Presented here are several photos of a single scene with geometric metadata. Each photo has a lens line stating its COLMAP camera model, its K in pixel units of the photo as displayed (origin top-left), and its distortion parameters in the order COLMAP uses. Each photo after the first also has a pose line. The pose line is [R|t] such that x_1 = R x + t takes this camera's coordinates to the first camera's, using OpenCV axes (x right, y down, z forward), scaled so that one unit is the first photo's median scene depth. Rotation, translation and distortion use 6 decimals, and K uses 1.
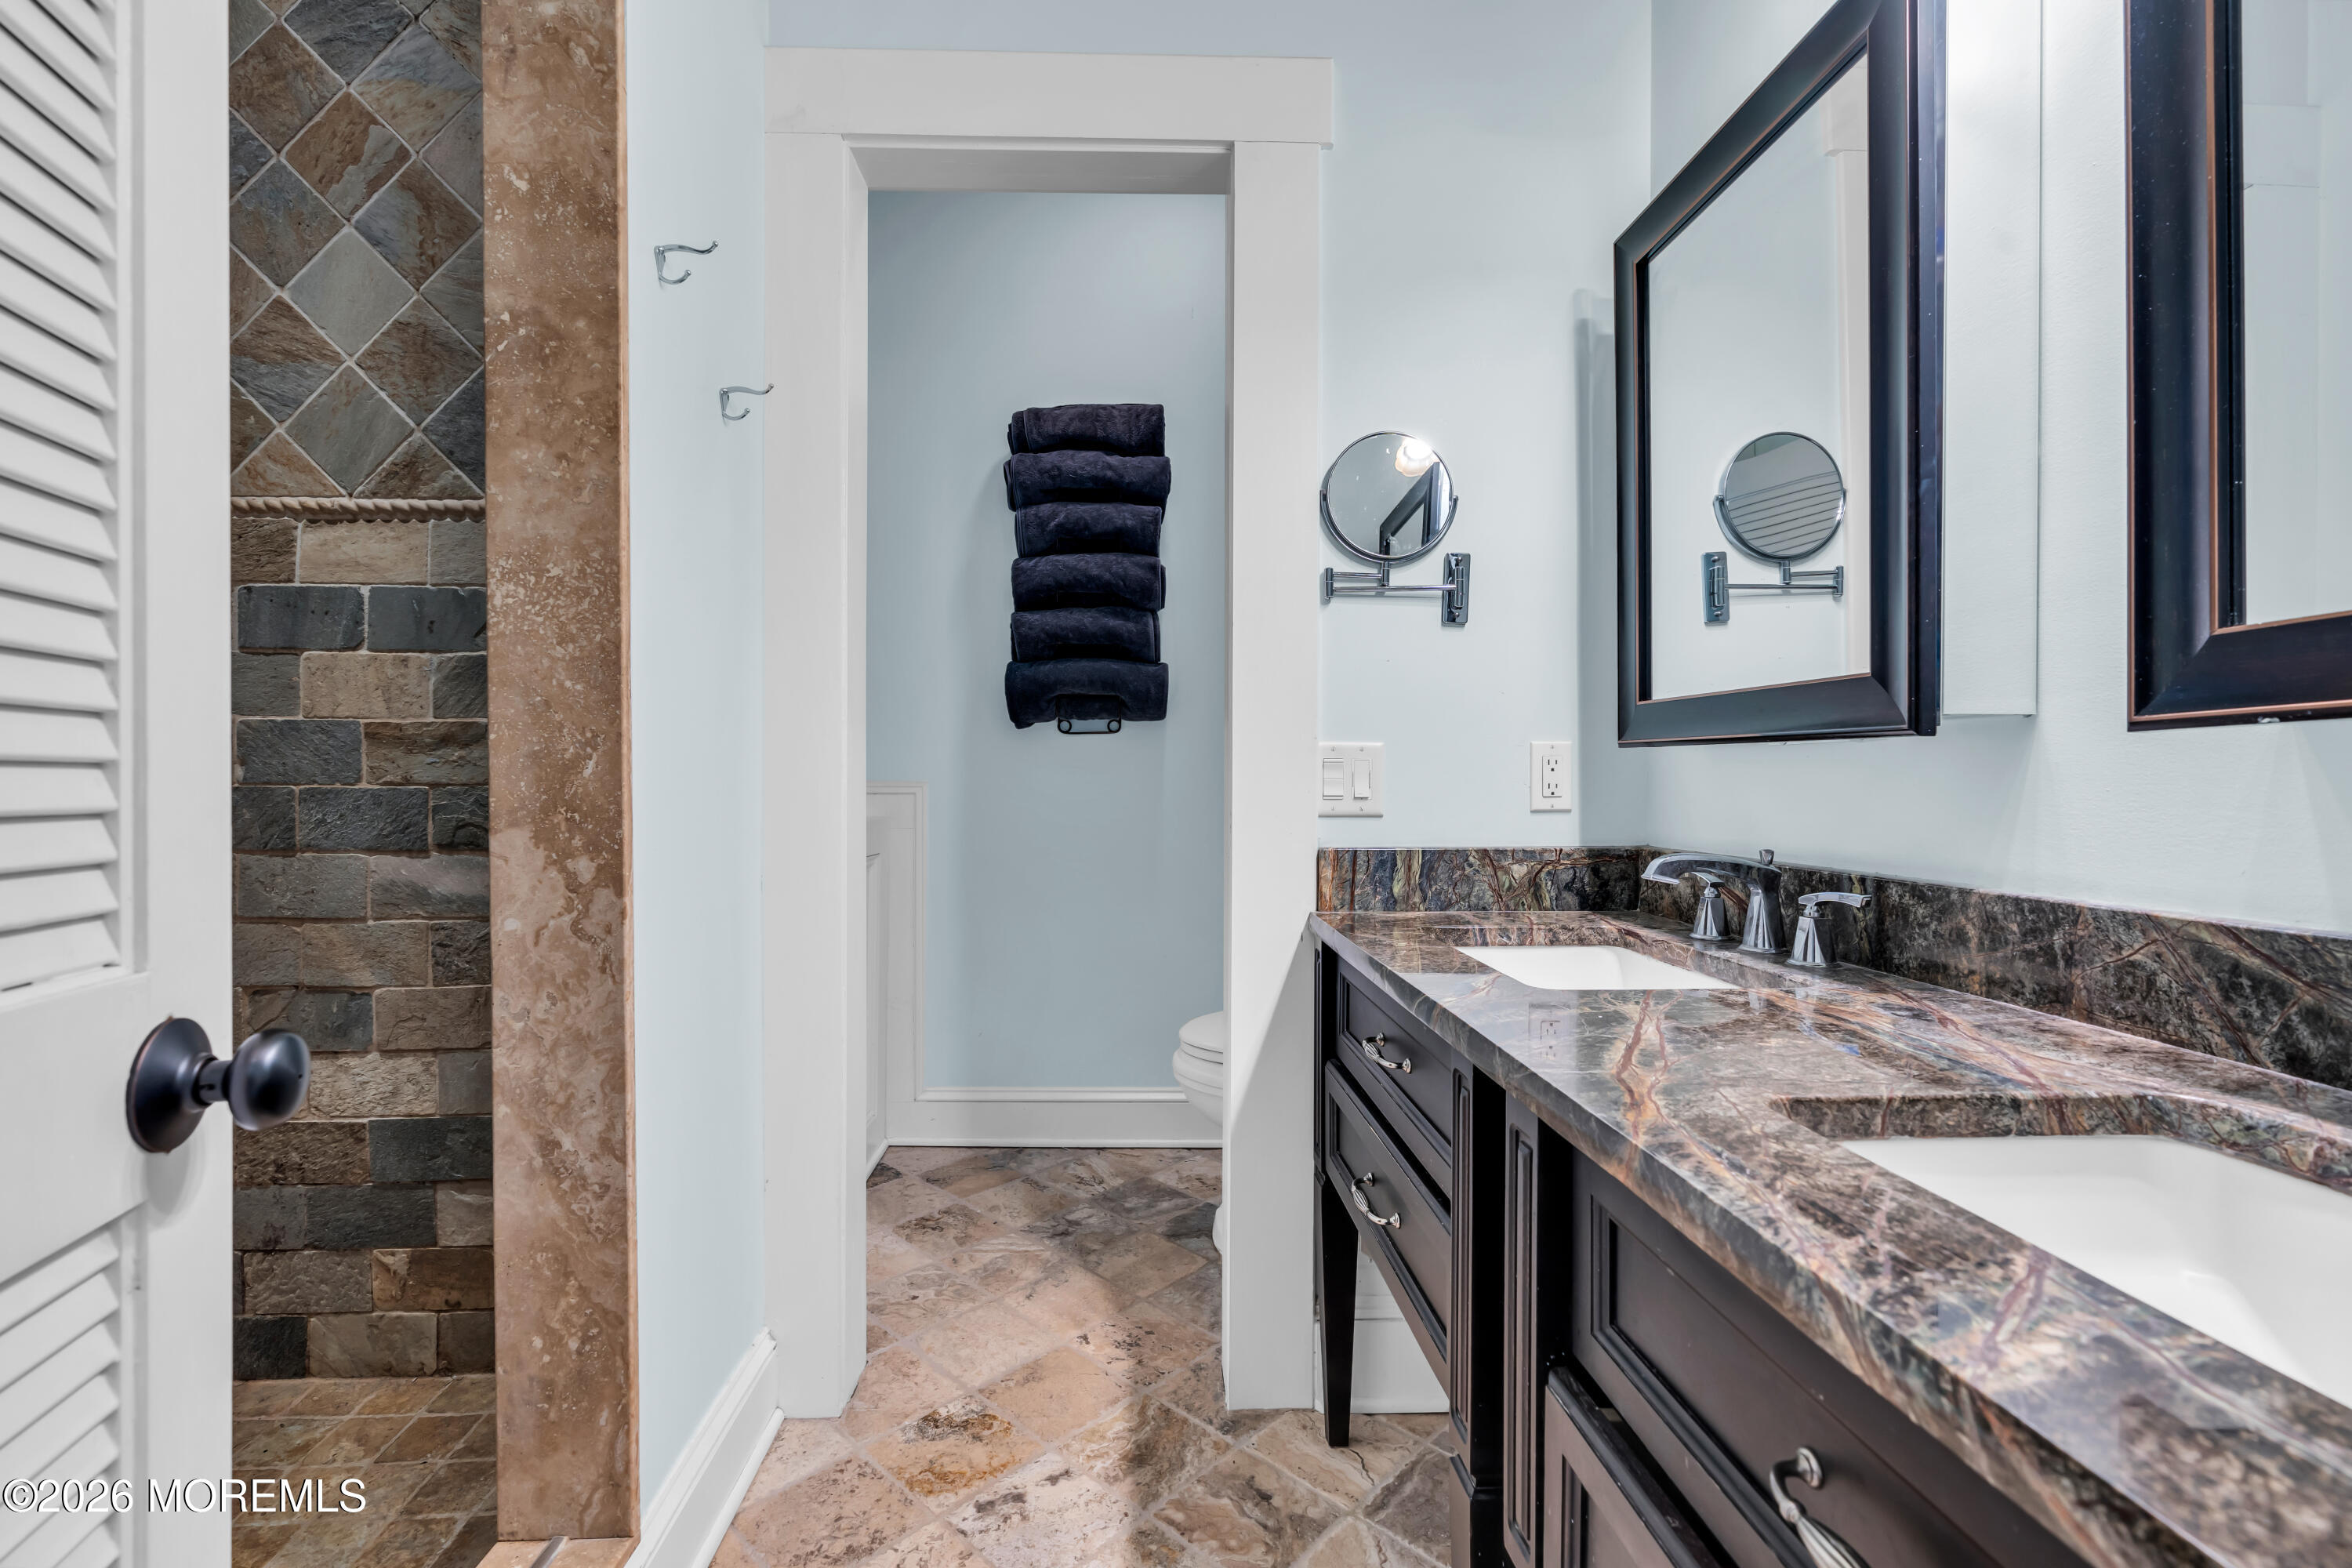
lens RADIAL K [[1086.4, 0, 1163.6], [0, 1086.4, 788.5], [0, 0, 1]] dist [-0.016299, 0.009067]
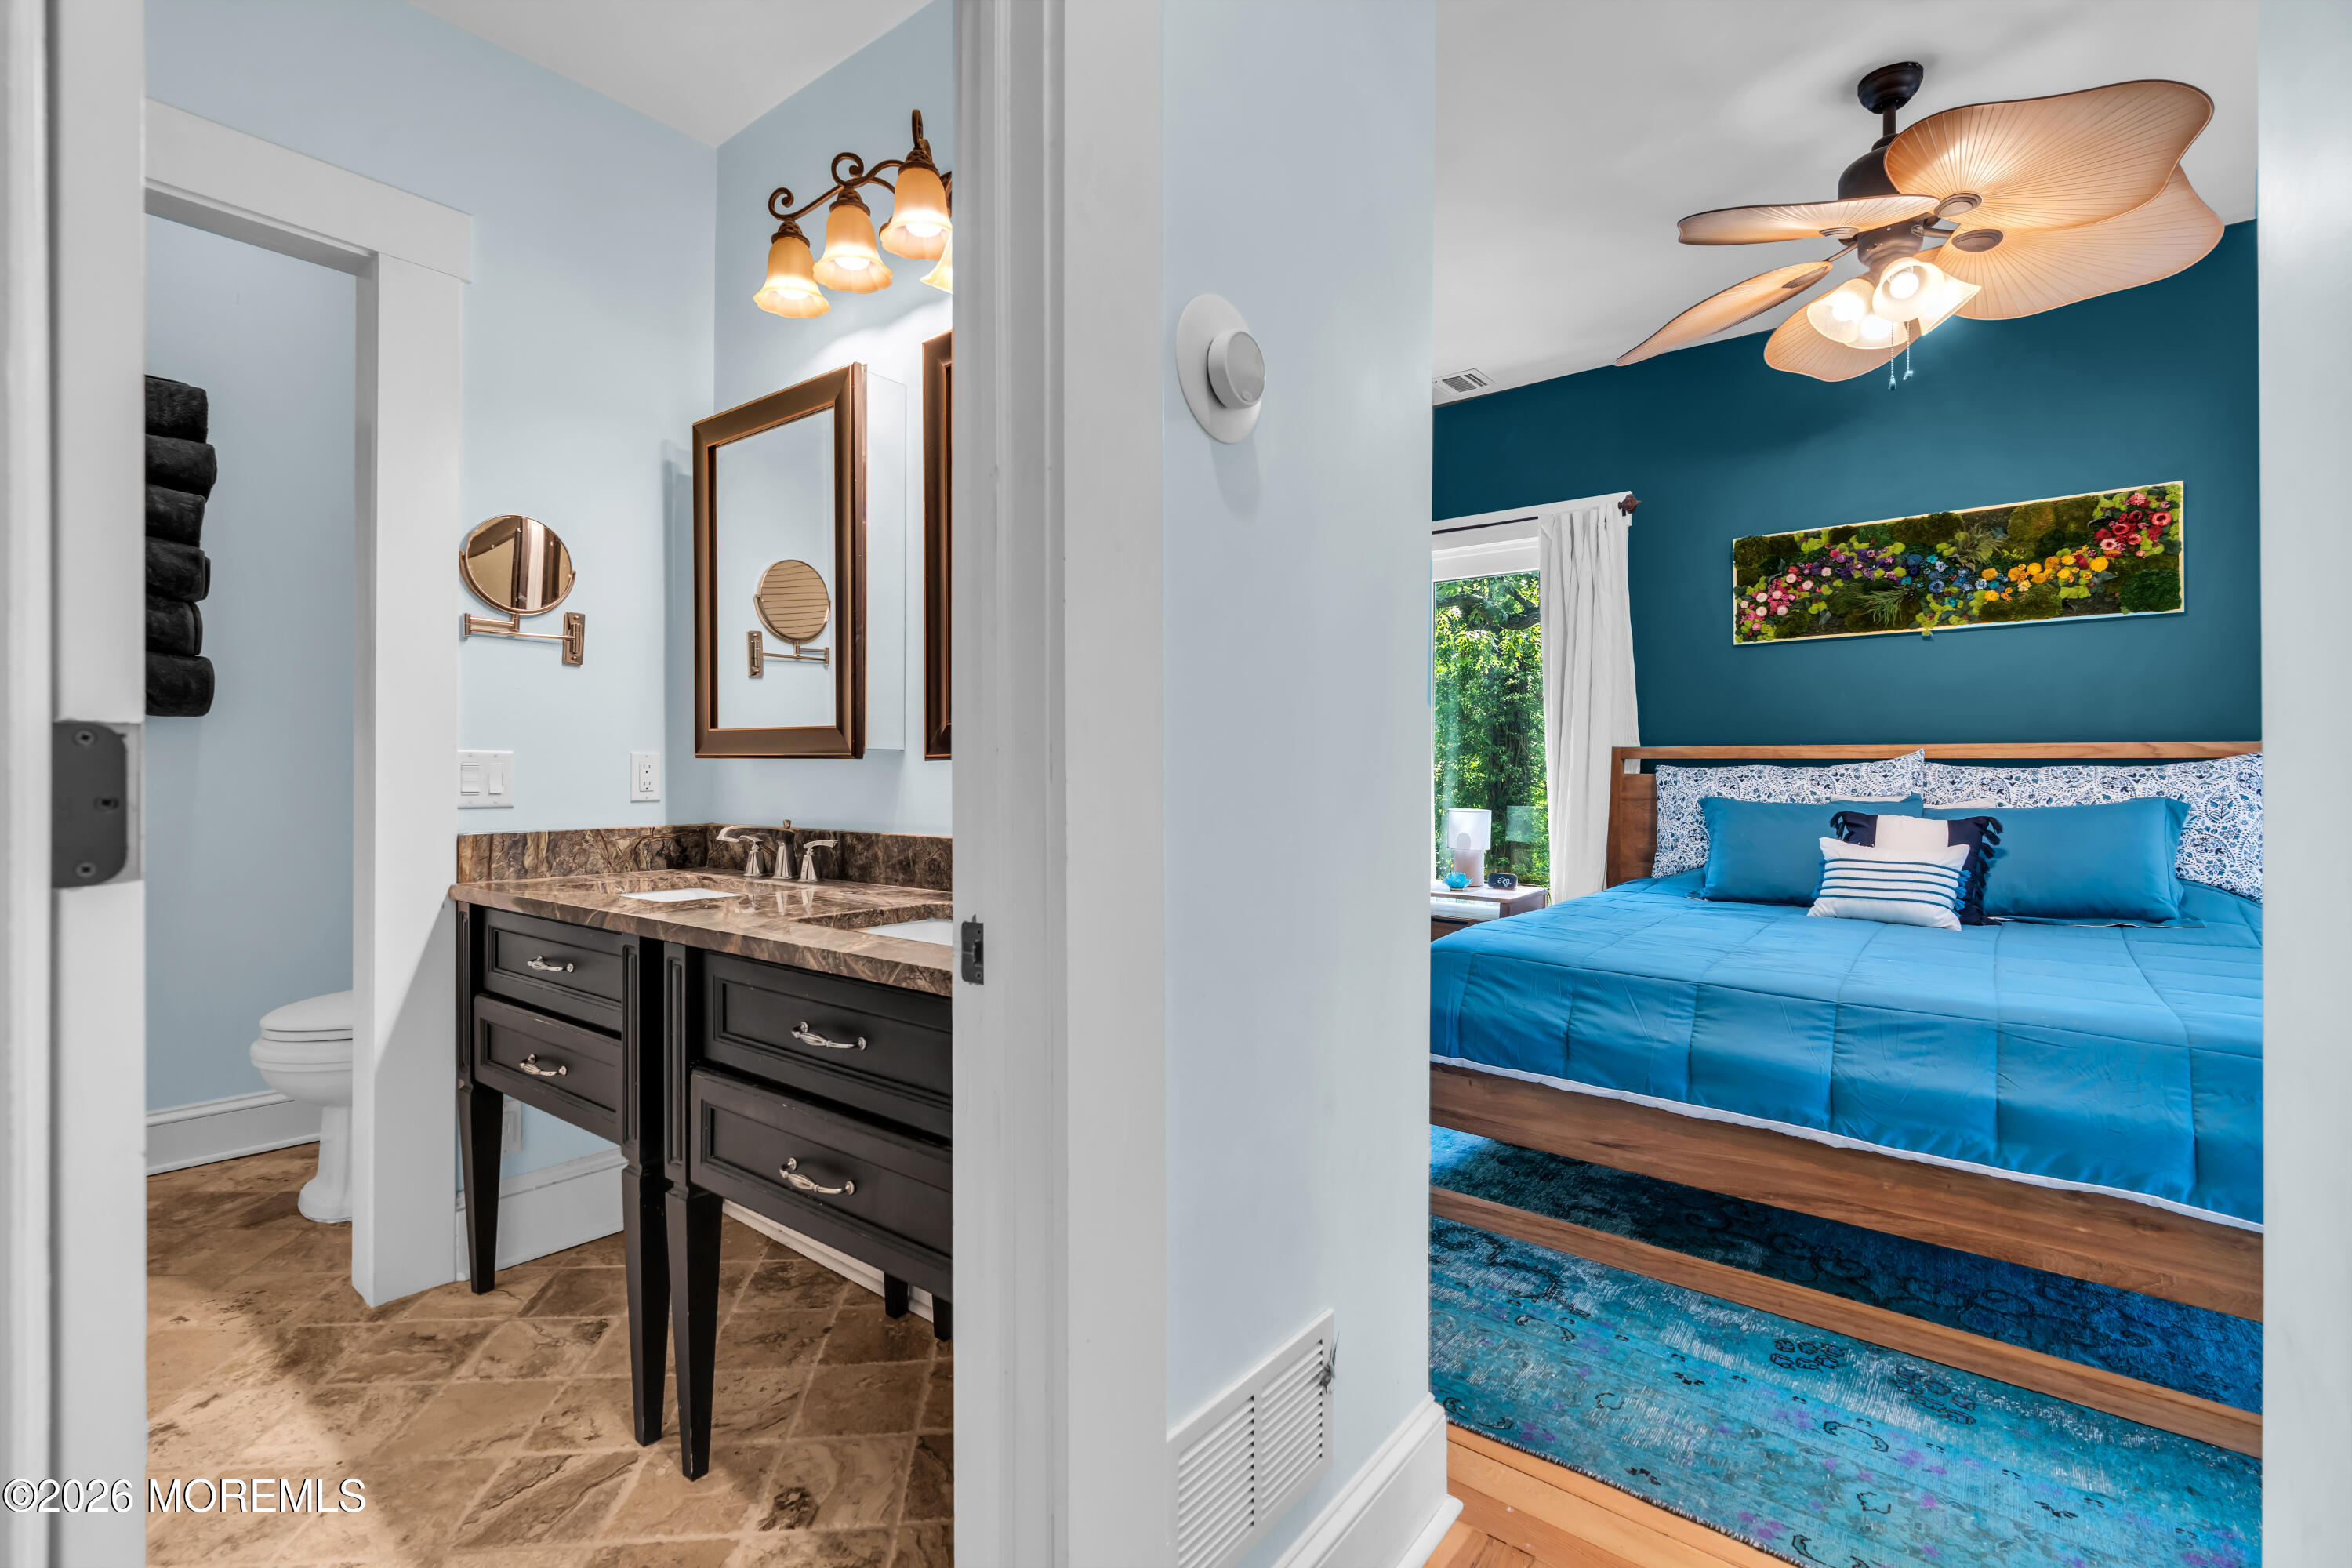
lens RADIAL K [[1065.7, 0, 1166.3], [0, 1065.7, 774.5], [0, 0, 1]] dist [-0.016126, 0.007647]
pose [[0.657433, 0.000878, 0.753513, -0.253341], [0.005724, 0.999965, -0.006160, -0.001868], [-0.753491, 0.008363, 0.657405, -0.448588]]
